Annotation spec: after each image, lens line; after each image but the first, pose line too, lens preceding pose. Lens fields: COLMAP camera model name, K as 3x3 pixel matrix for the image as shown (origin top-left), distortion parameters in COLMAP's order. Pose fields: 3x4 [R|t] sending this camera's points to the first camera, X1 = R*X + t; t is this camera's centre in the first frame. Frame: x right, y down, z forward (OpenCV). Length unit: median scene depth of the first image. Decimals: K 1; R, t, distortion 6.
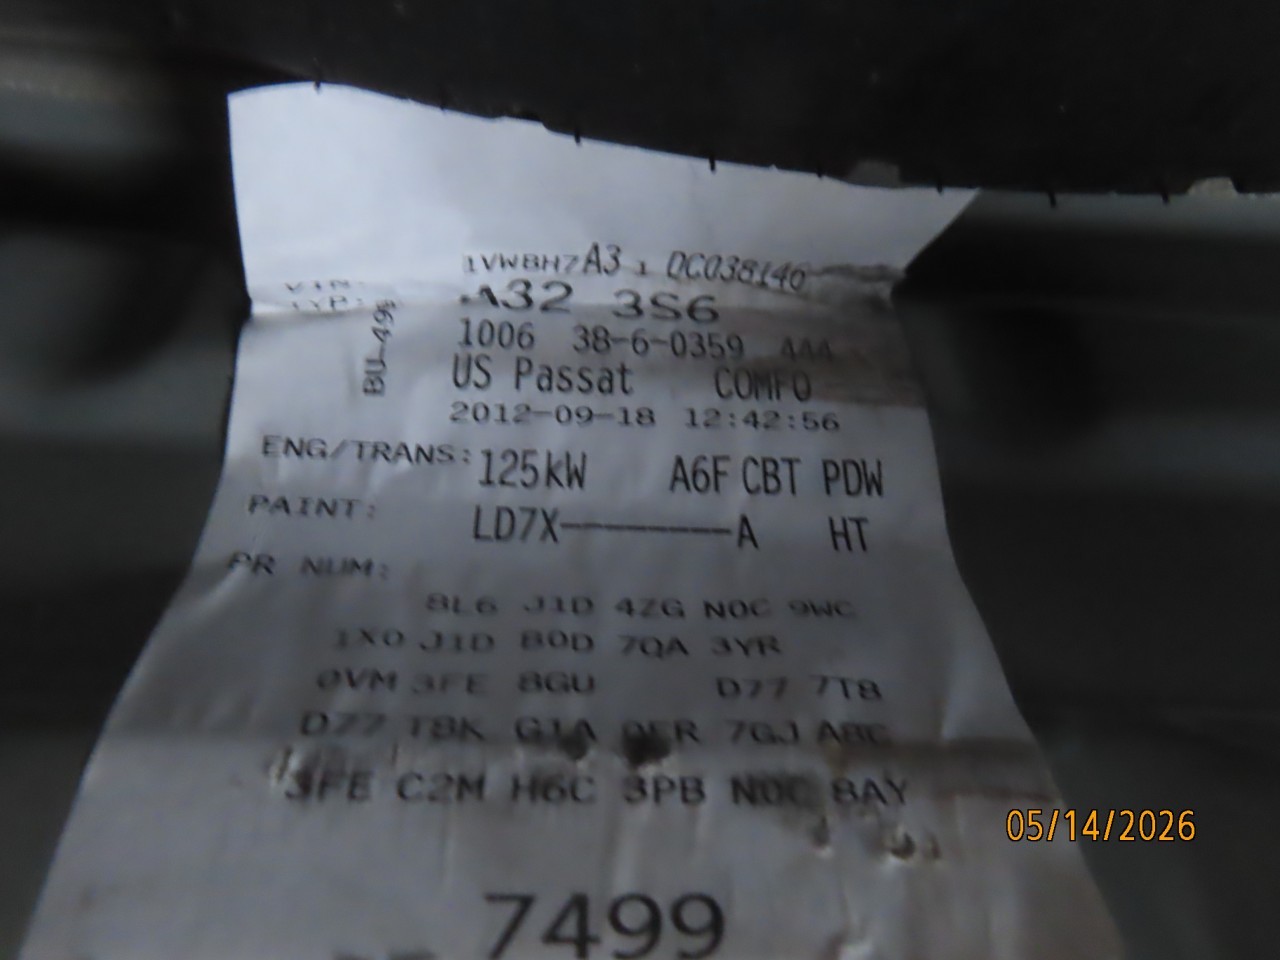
lens RADIAL K [[916.8, 0, 640.0], [0, 916.8, 480.0], [0, 0, 1]] dist [-0.004852, 0.001457]
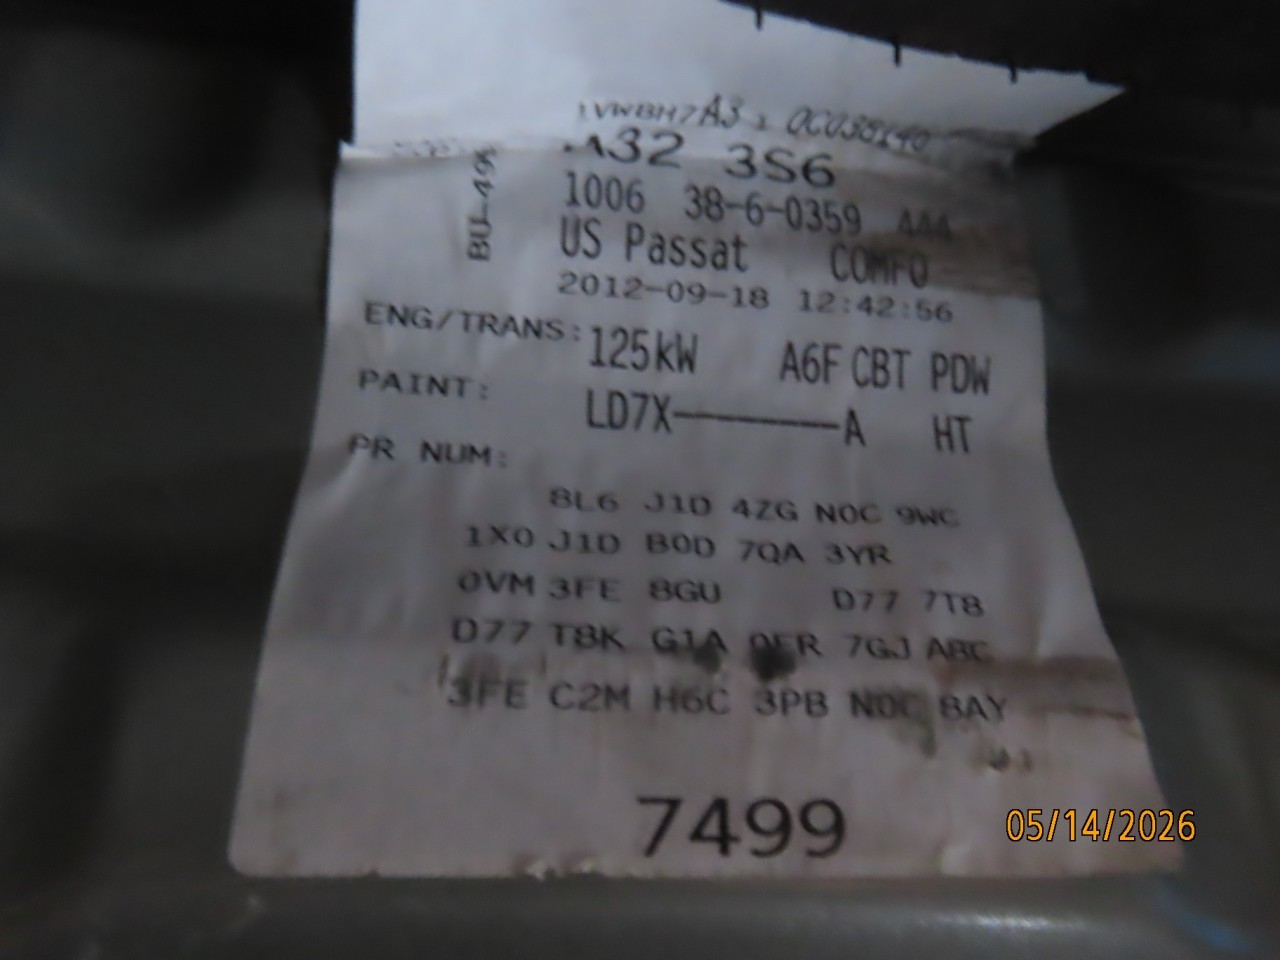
lens RADIAL K [[916.8, 0, 640.0], [0, 916.8, 480.0], [0, 0, 1]] dist [-0.004852, 0.001457]
pose [[0.997440, 0.053228, 0.047741, -0.164602], [-0.064432, 0.958592, 0.277399, -0.153677], [-0.030999, -0.279765, 0.959568, 0.029471]]
